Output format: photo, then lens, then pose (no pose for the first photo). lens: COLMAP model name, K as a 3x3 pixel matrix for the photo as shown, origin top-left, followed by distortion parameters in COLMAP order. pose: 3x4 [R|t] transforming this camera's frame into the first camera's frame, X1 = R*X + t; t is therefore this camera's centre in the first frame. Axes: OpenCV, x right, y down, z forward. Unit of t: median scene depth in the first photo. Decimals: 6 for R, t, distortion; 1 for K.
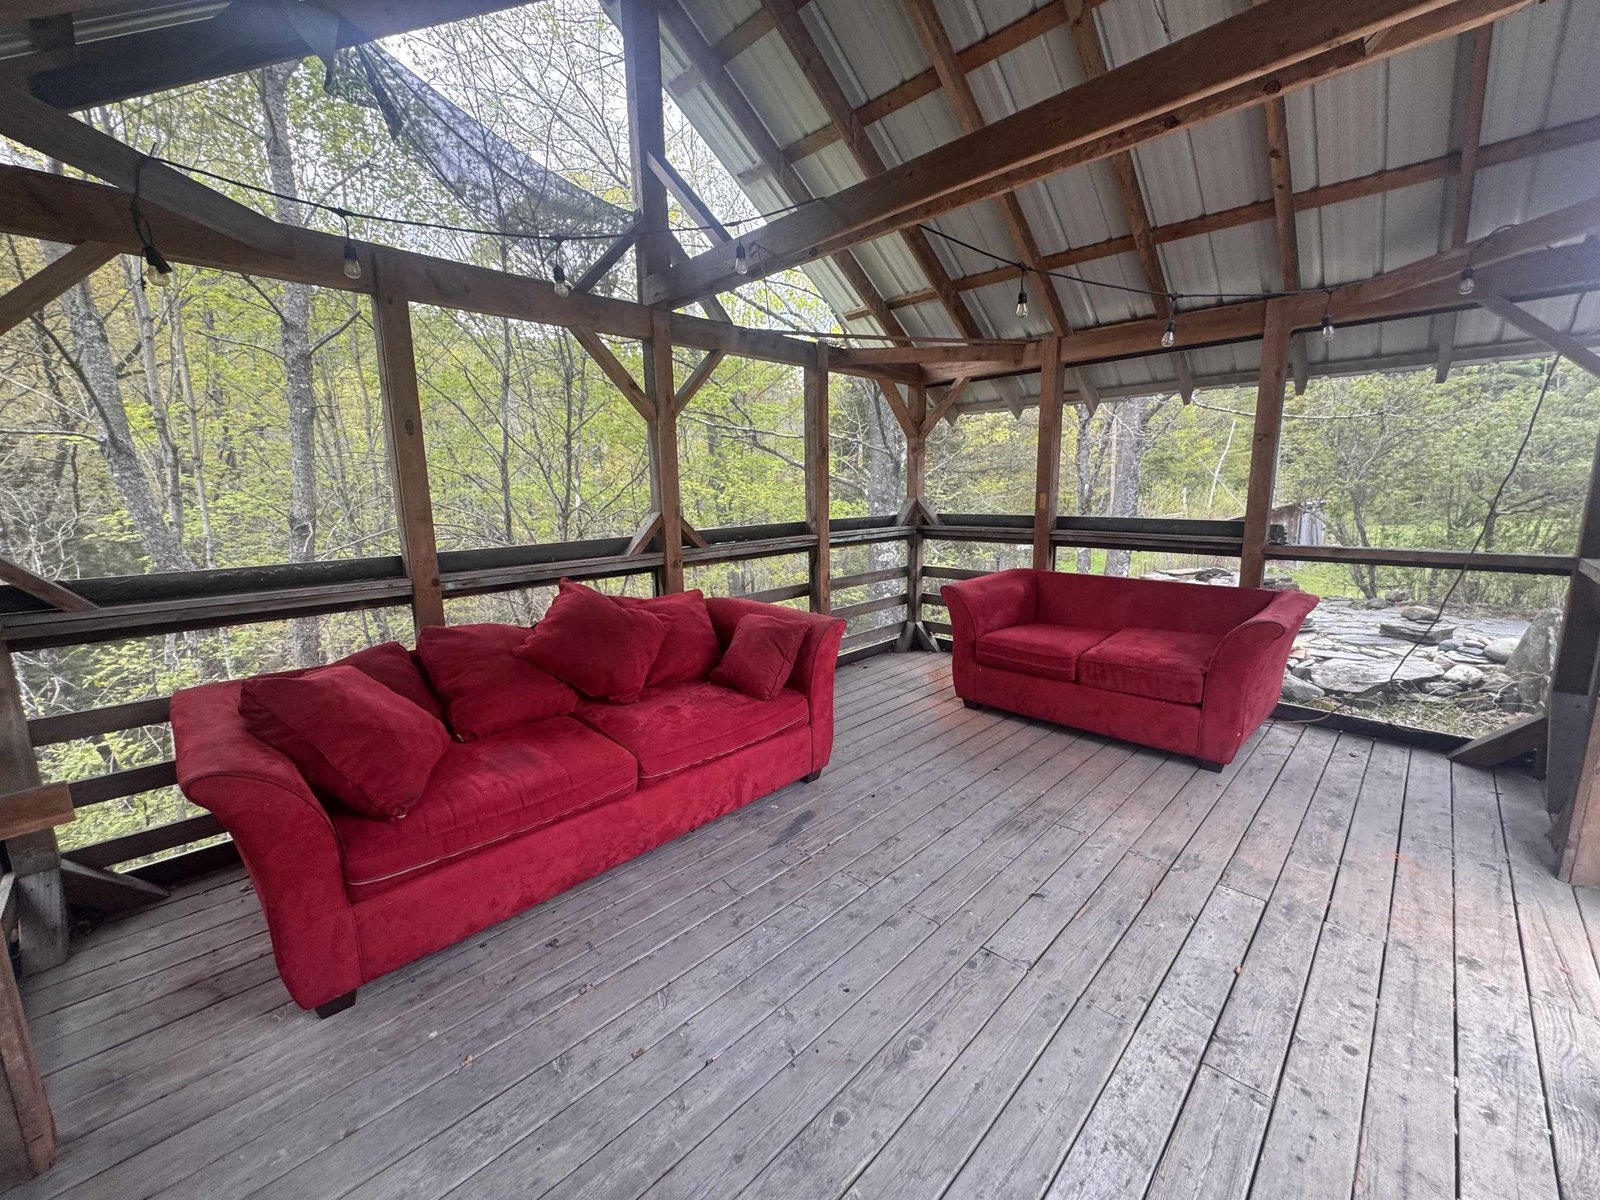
lens RADIAL K [[642.0, 0, 798.6], [0, 642.0, 596.9], [0, 0, 1]] dist [-0.002833, 0.000326]
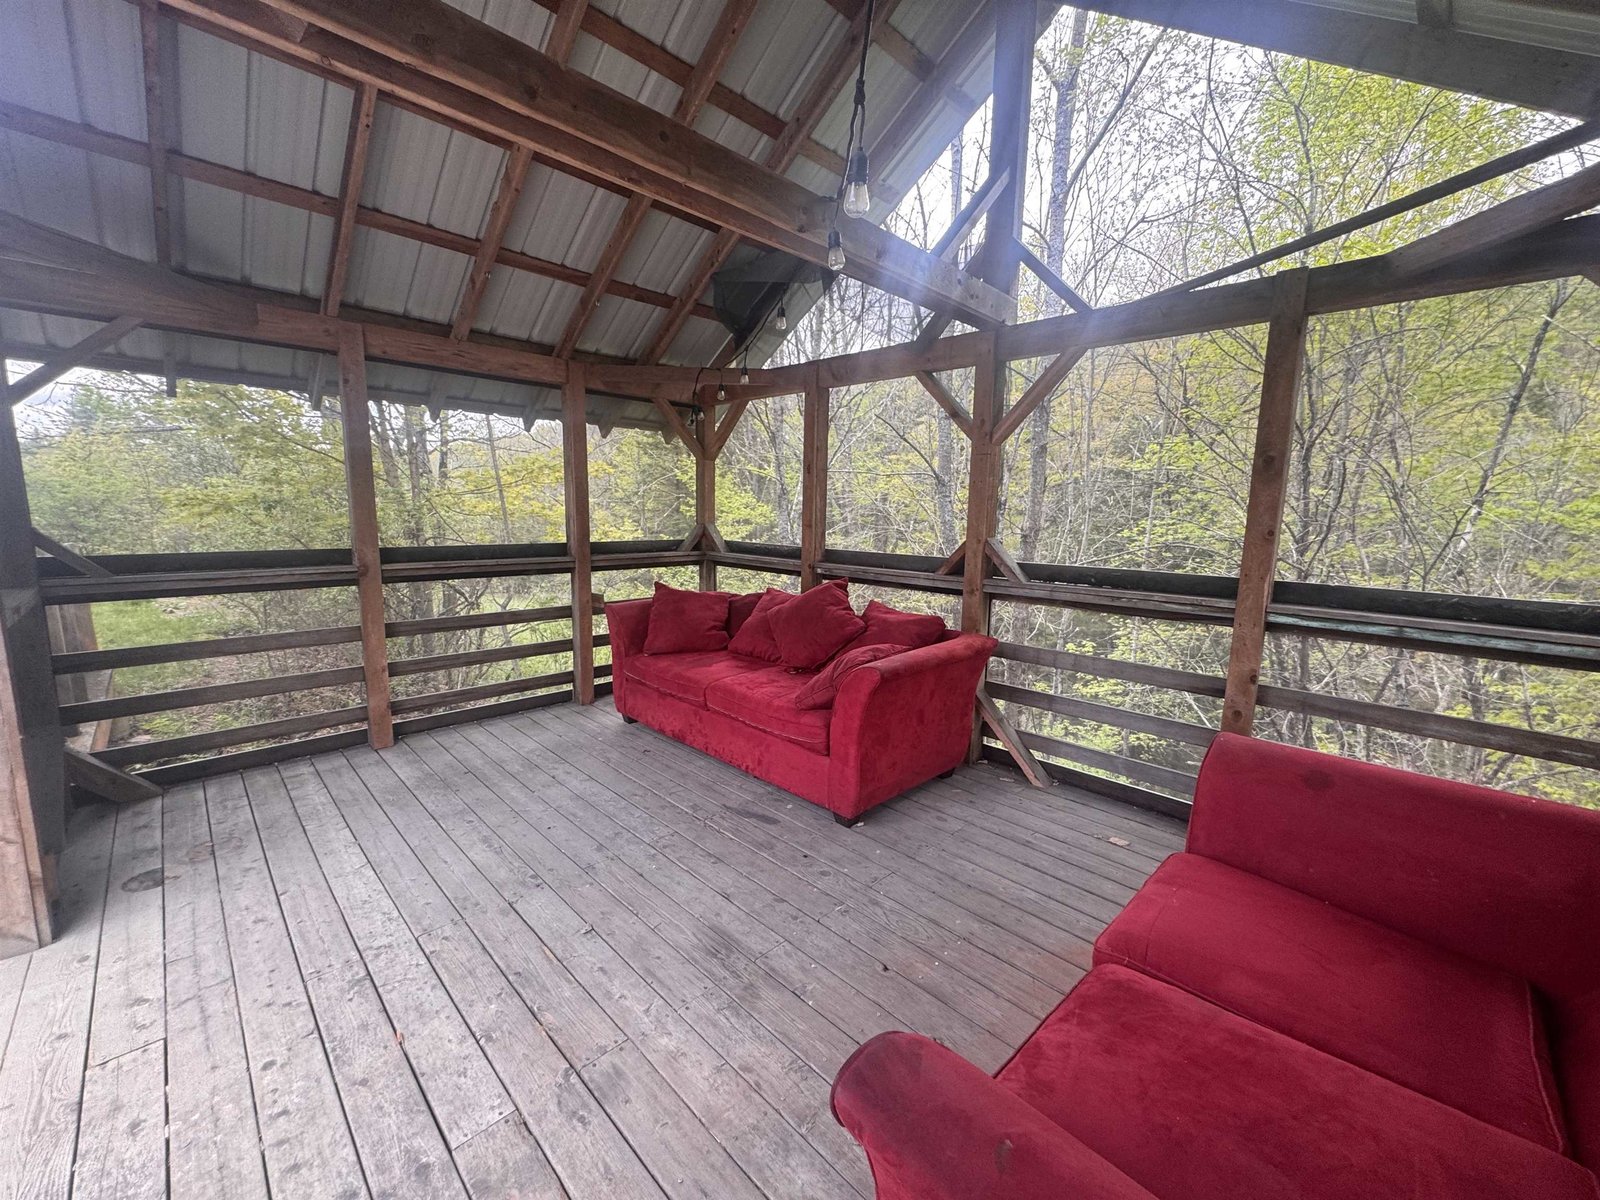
lens RADIAL K [[638.9, 0, 798.4], [0, 638.9, 604.5], [0, 0, 1]] dist [0.000236, -0.000373]
pose [[-0.006339, 0.169558, -0.985500, 1.207367], [-0.185396, 0.968235, 0.167780, -0.231004], [0.982644, 0.183771, 0.025297, 1.160418]]
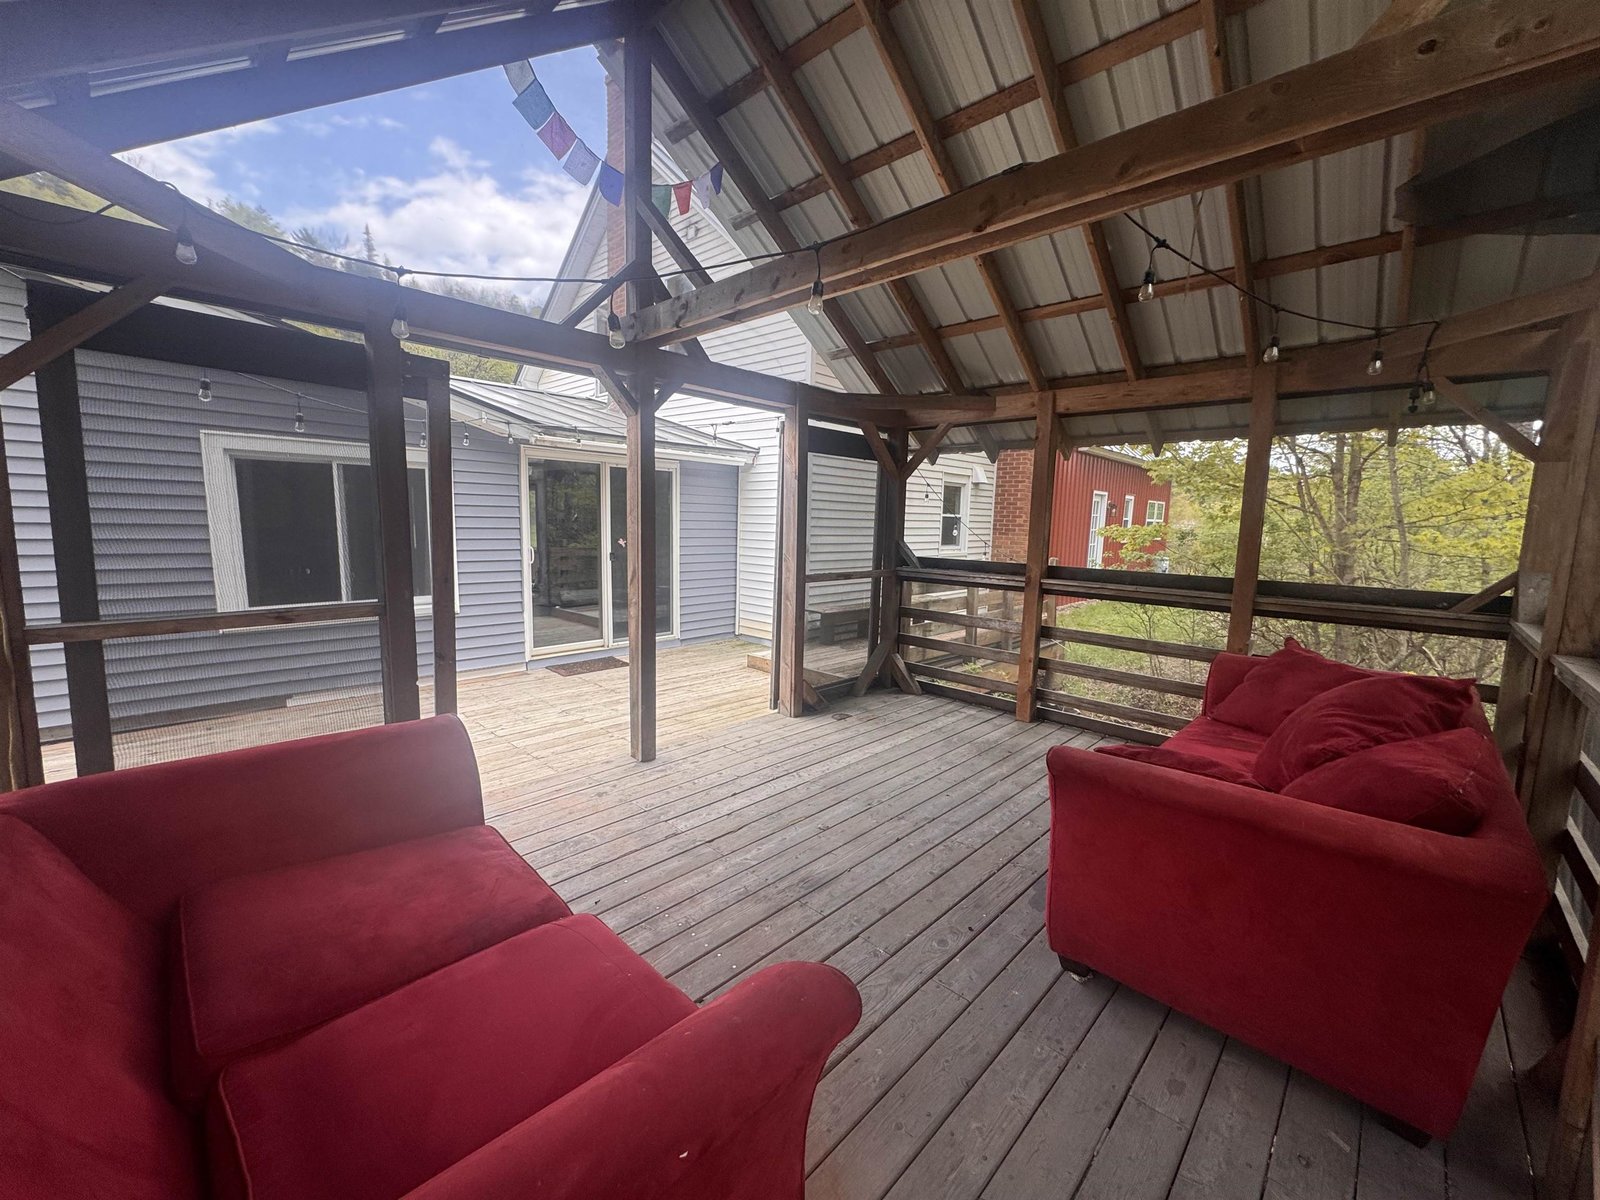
lens RADIAL K [[638.9, 0, 798.4], [0, 638.9, 604.5], [0, 0, 1]] dist [0.000236, -0.000373]
pose [[-0.999793, -0.002497, -0.020197, 0.439890], [-0.008398, 0.954619, 0.297711, -0.381270], [0.018537, 0.297819, -0.954442, 2.085185]]
